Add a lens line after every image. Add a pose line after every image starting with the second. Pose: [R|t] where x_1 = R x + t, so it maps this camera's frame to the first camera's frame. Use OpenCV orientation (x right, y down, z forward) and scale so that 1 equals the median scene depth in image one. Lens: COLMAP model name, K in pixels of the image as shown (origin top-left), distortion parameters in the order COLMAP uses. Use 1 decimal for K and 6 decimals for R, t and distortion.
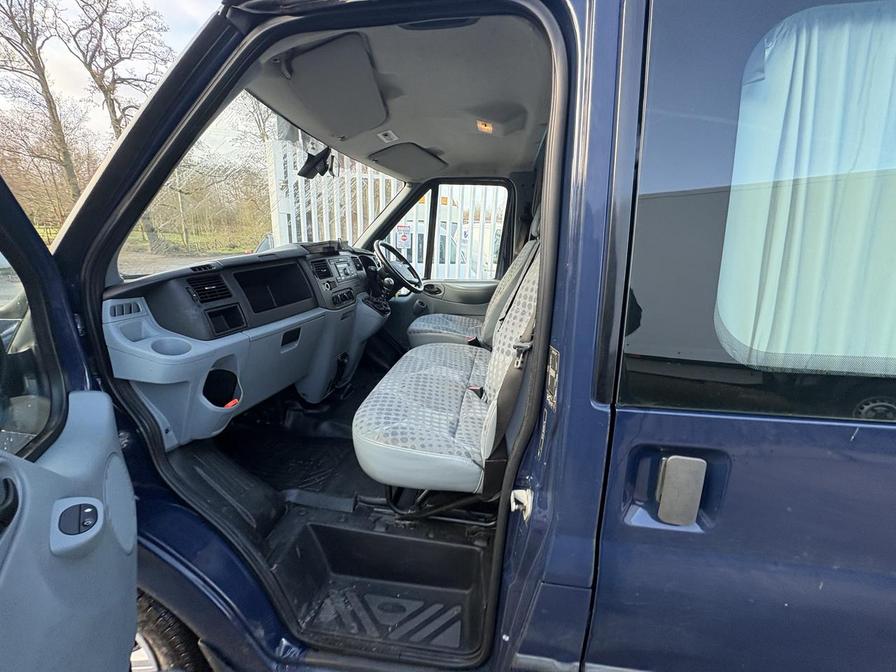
lens RADIAL K [[356.5, 0, 448.7], [0, 356.5, 337.7], [0, 0, 1]] dist [-0.000758, 0.000023]
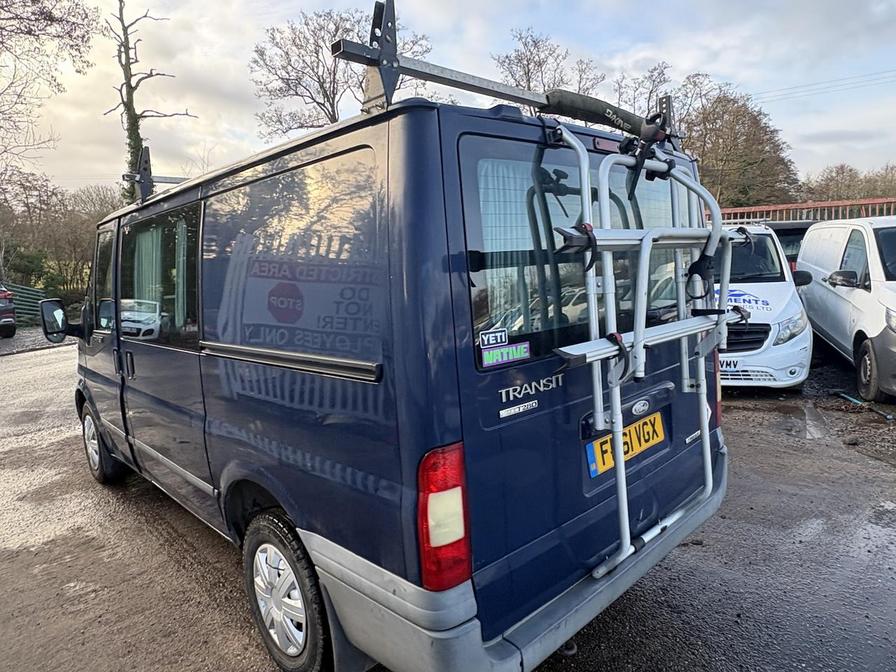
lens RADIAL K [[561.9, 0, 451.6], [0, 561.9, 332.9], [0, 0, 1]] dist [0.003330, 0.001591]
pose [[0.783720, 0.020575, -0.620773, 1.811295], [-0.094877, 0.991688, -0.086914, 0.095942], [0.613825, 0.127013, 0.779158, -0.378365]]
